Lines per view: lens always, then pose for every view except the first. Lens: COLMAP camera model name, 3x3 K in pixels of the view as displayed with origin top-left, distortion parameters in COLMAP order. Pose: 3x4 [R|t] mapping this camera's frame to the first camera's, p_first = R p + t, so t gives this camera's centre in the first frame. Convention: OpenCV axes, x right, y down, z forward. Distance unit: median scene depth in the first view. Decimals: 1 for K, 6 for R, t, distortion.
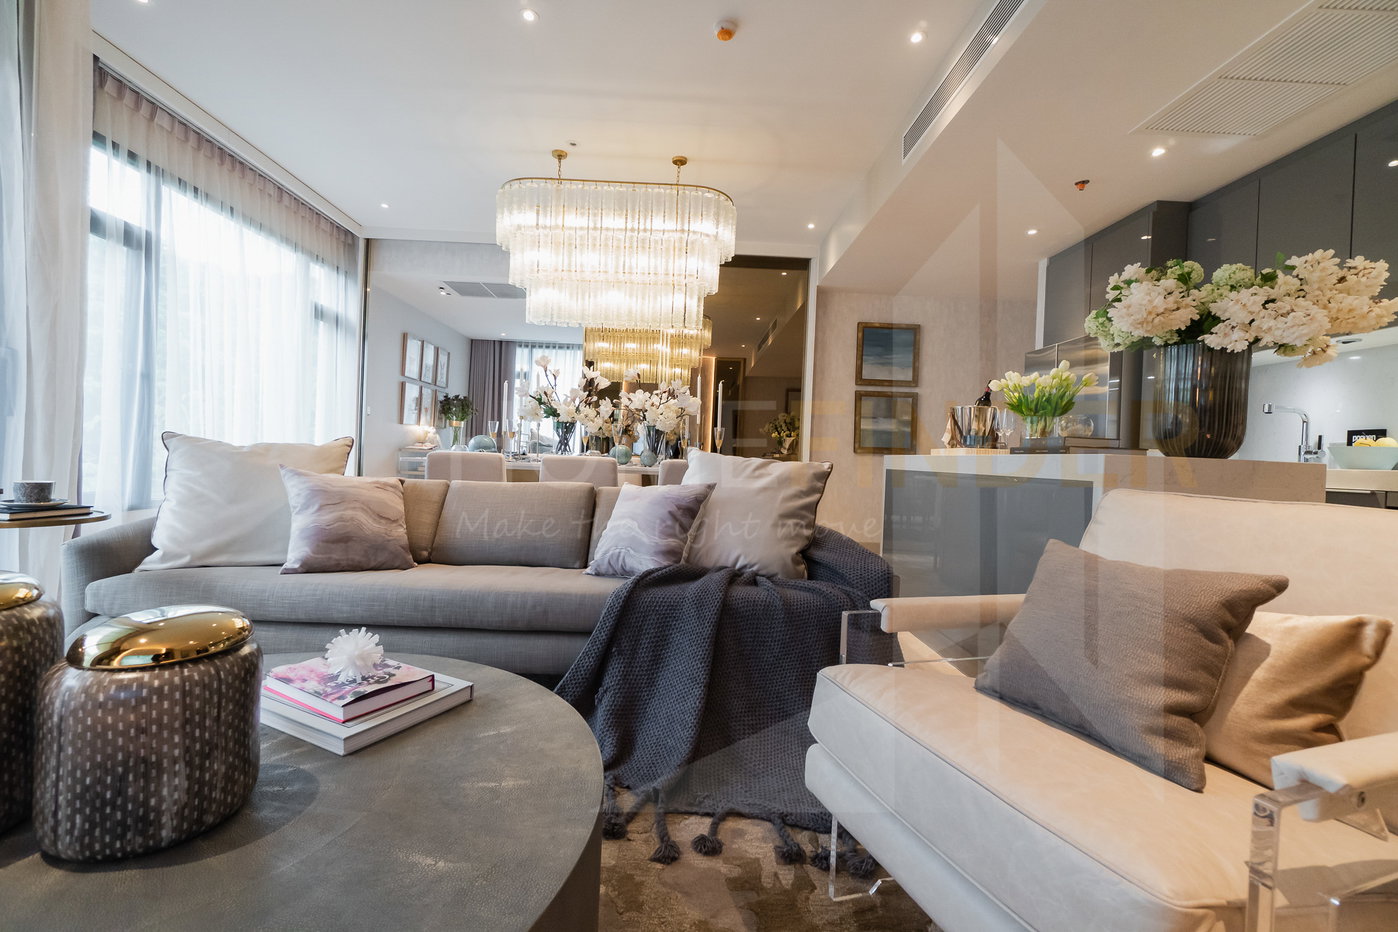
lens RADIAL K [[614.2, 0, 691.5], [0, 614.2, 462.9], [0, 0, 1]] dist [-0.001860, 0.000437]
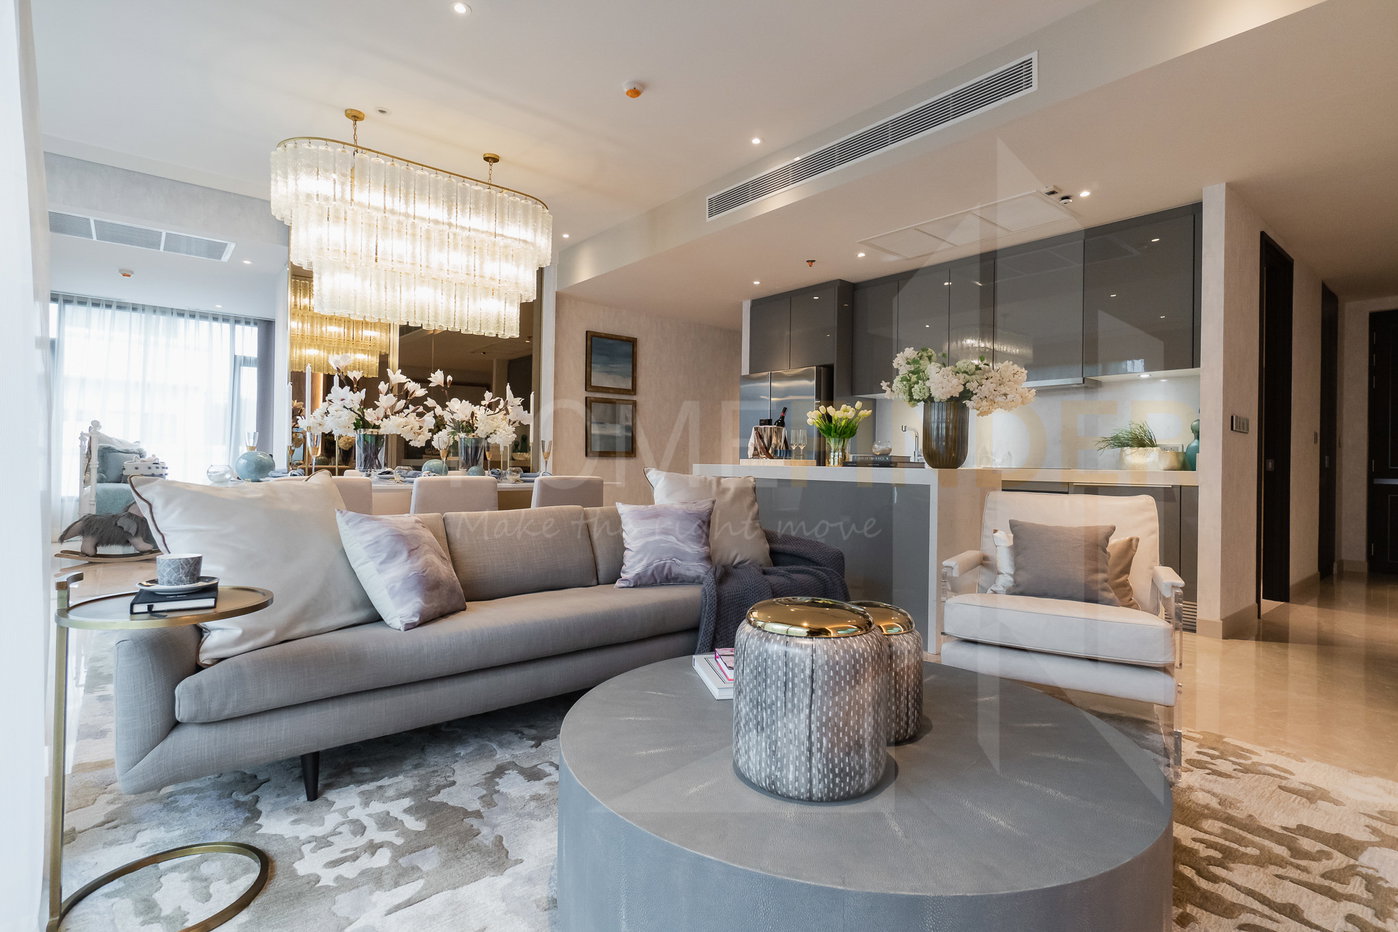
lens RADIAL K [[694.7, 0, 706.8], [0, 694.7, 464.1], [0, 0, 1]] dist [-0.001919, 0.000919]
pose [[0.766030, -0.031745, 0.642020, -0.468084], [0.022583, 0.999492, 0.022476, -0.037216], [-0.642408, -0.002718, 0.766358, -0.035395]]
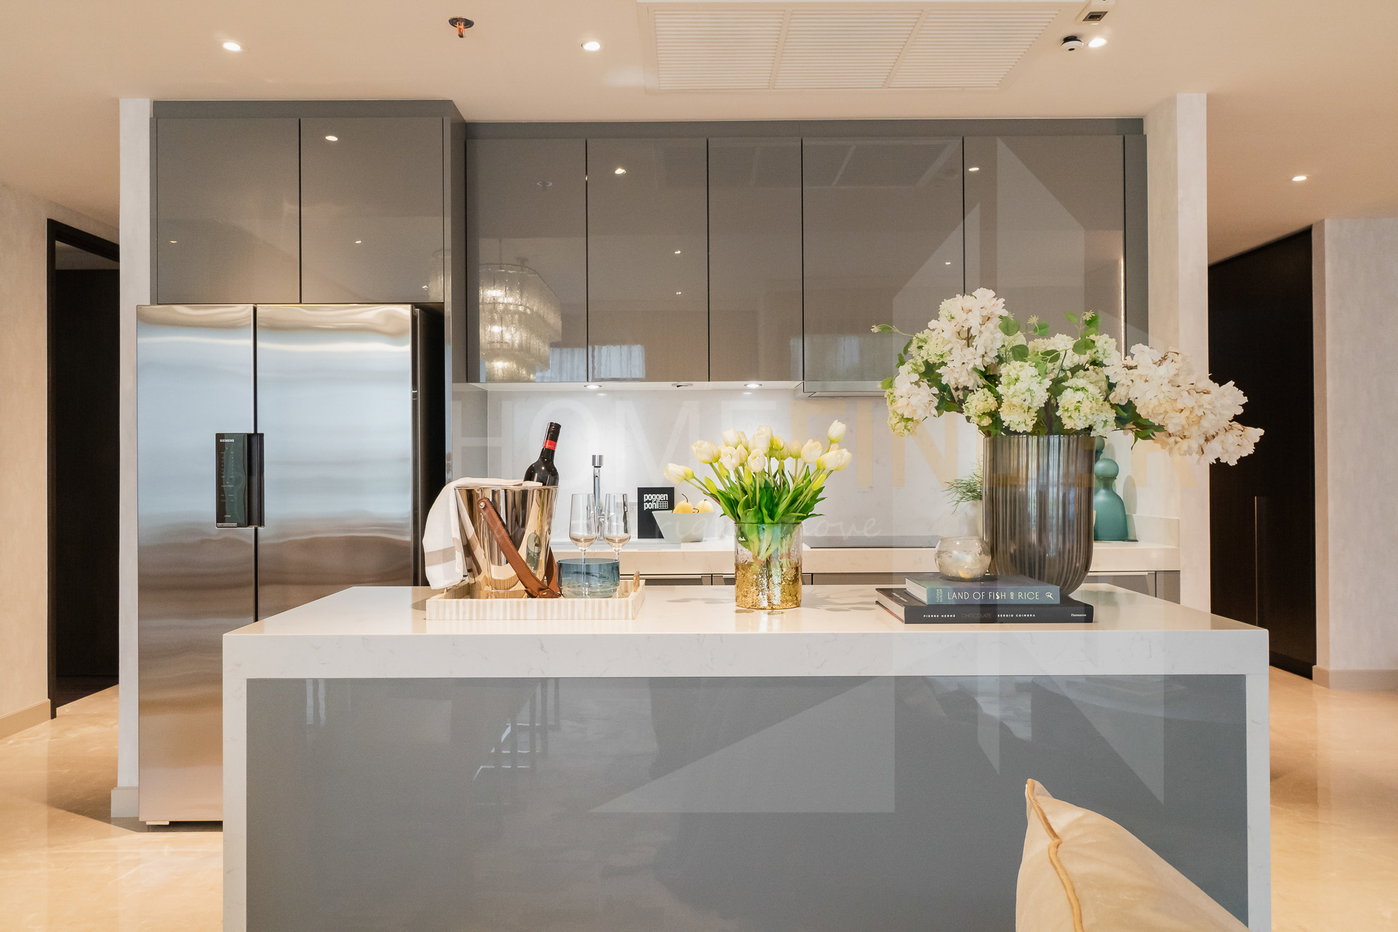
lens RADIAL K [[929.5, 0, 698.9], [0, 929.5, 466.8], [0, 0, 1]] dist [0.002772, 0.000704]
pose [[0.008468, -0.038594, 0.999219, -0.126309], [0.011798, 0.999189, 0.038493, -0.097261], [-0.999895, 0.011463, 0.008917, 0.677596]]
